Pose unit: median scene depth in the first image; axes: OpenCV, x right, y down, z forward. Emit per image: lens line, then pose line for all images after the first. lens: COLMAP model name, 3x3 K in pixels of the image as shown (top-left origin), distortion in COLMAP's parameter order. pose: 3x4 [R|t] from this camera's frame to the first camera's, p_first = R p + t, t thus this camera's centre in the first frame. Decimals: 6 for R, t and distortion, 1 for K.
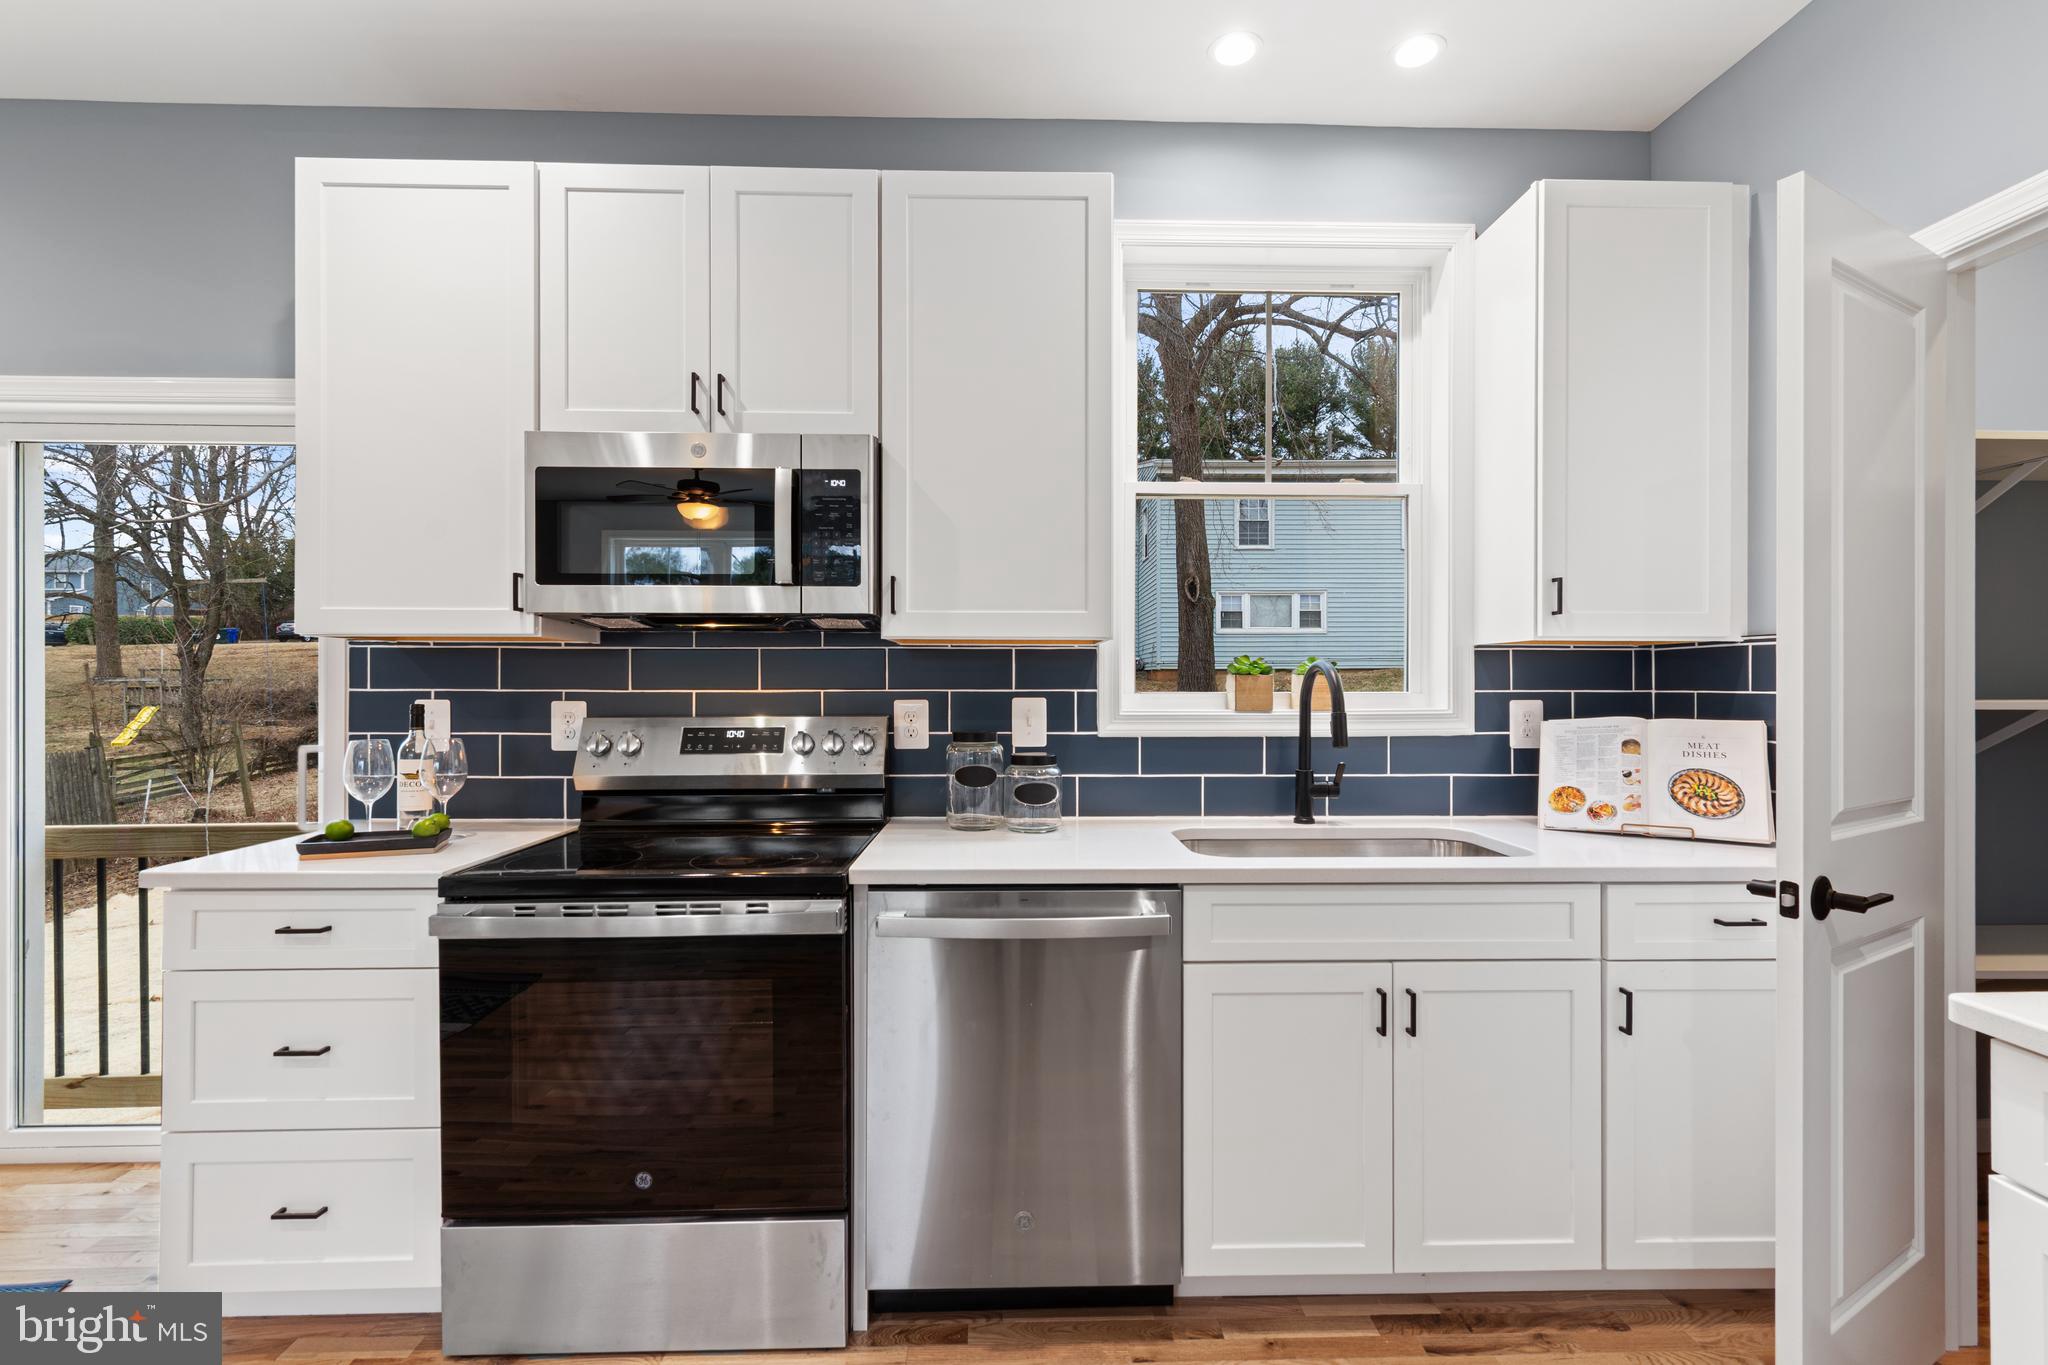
lens RADIAL K [[911.5, 0, 1026.2], [0, 911.5, 679.2], [0, 0, 1]] dist [0.004007, 0.000117]
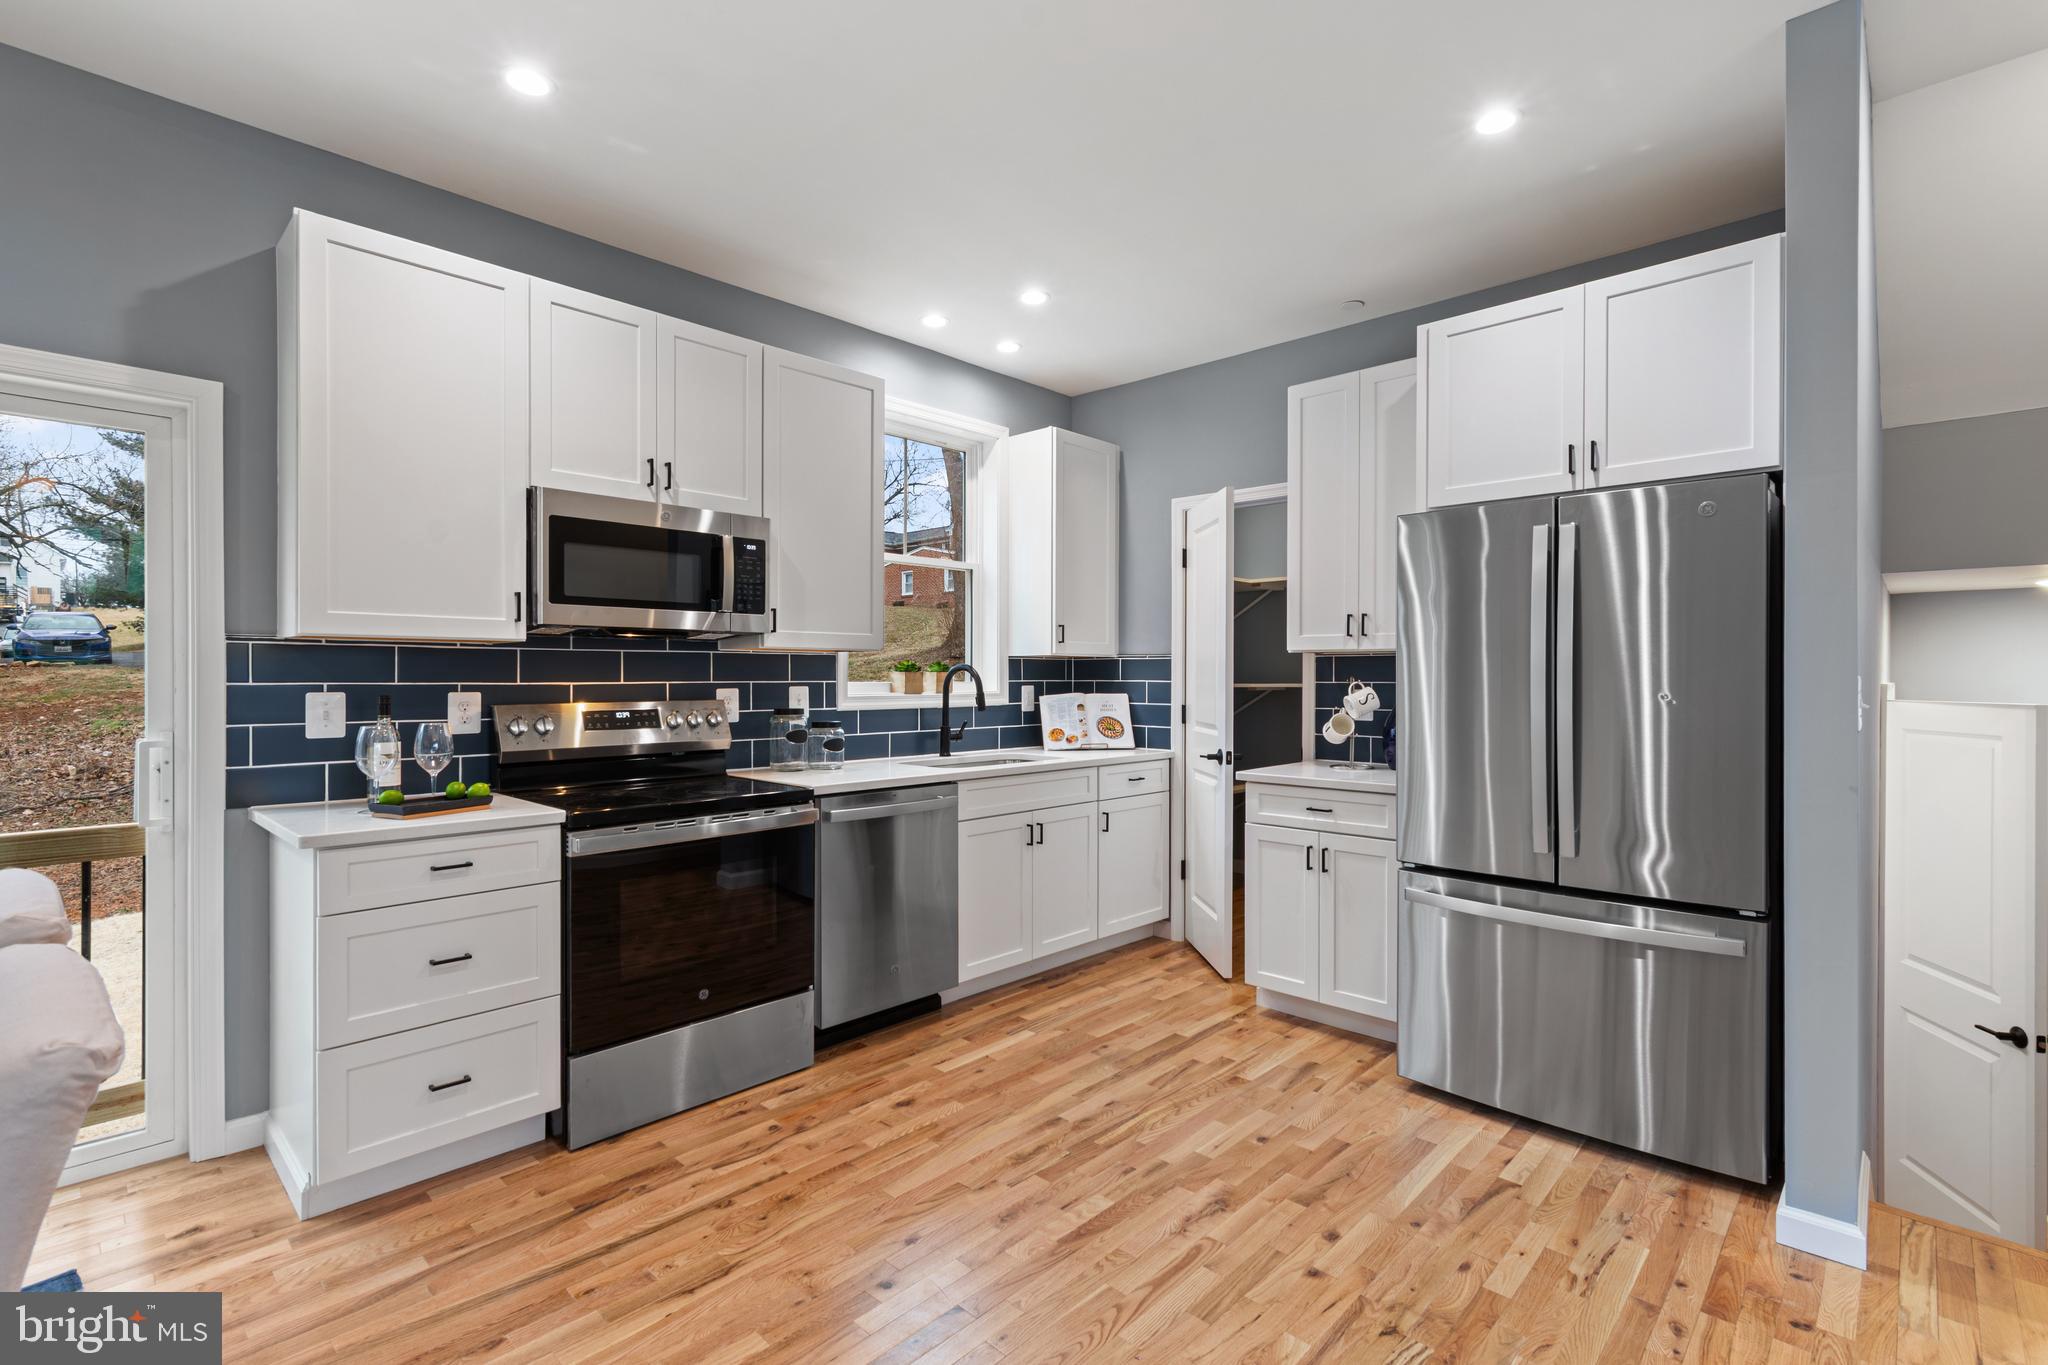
lens RADIAL K [[935.5, 0, 1028.6], [0, 935.5, 674.9], [0, 0, 1]] dist [0.000058, 0.000883]
pose [[0.711259, 0.000440, 0.702930, -0.886269], [-0.001898, 0.999997, 0.001294, -0.001664], [-0.702928, -0.002255, 0.711258, -0.408711]]
